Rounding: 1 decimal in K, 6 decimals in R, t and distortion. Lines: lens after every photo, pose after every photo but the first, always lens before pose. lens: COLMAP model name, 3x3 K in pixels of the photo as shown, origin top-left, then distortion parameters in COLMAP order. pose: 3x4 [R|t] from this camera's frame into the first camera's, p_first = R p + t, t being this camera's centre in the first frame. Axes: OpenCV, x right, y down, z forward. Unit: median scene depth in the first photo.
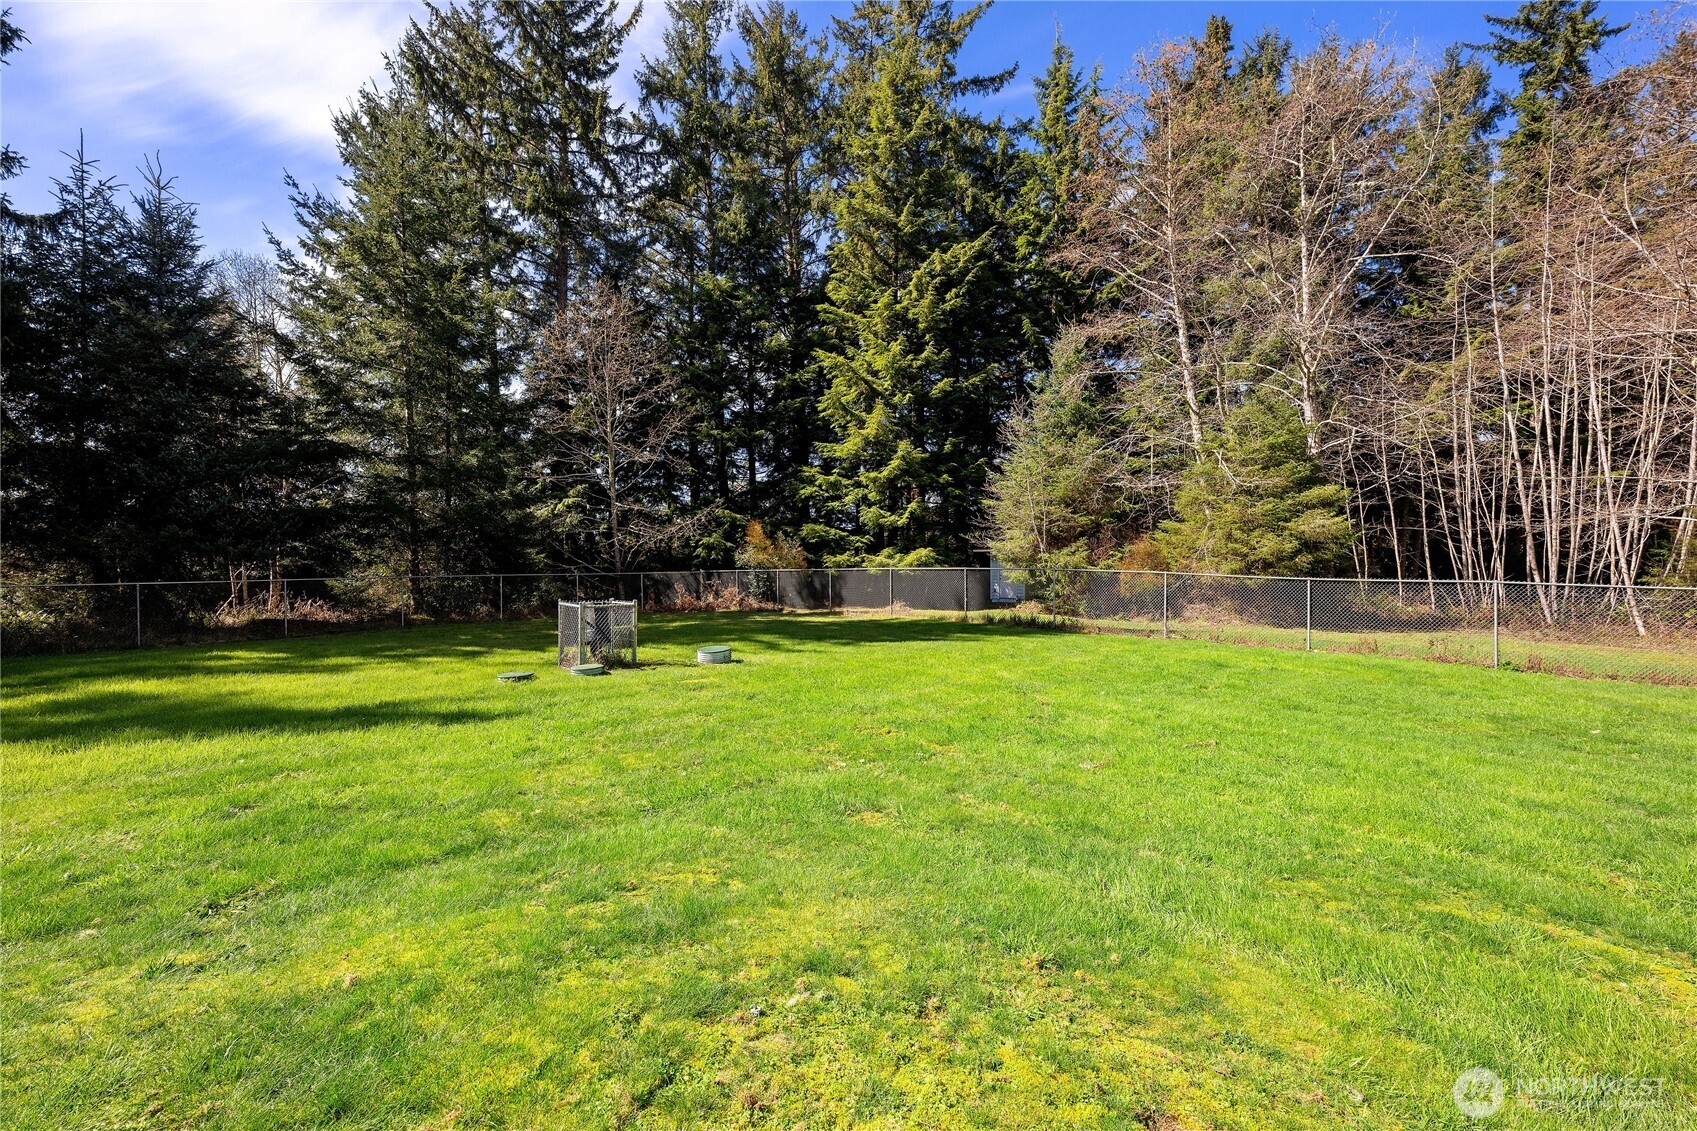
lens RADIAL K [[671.2, 0, 849.6], [0, 671.2, 565.4], [0, 0, 1]] dist [-0.003739, -0.000440]
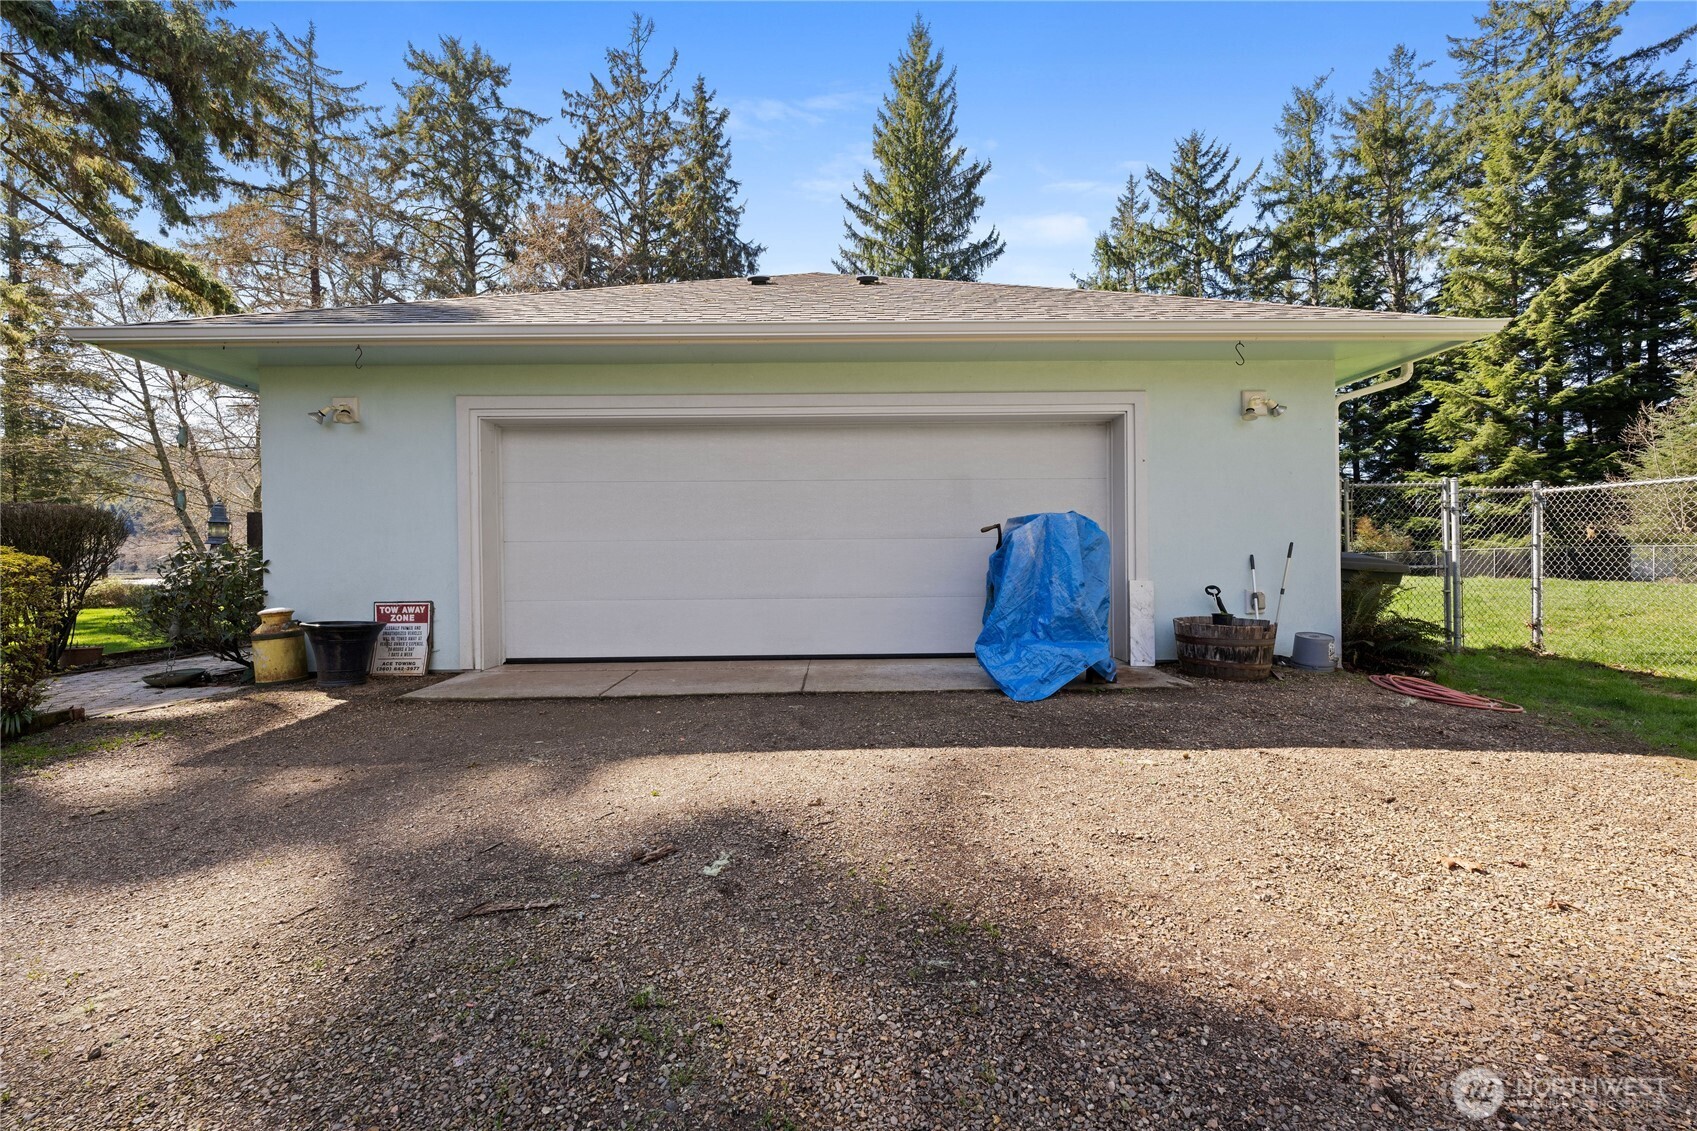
lens RADIAL K [[671.2, 0, 843.4], [0, 671.2, 568.3], [0, 0, 1]] dist [-0.003739, -0.000440]
pose [[0.723107, 0.003121, -0.690729, 0.032572], [0.005442, 0.999933, 0.010215, 0.017921], [0.690714, -0.011146, 0.723042, -0.690639]]
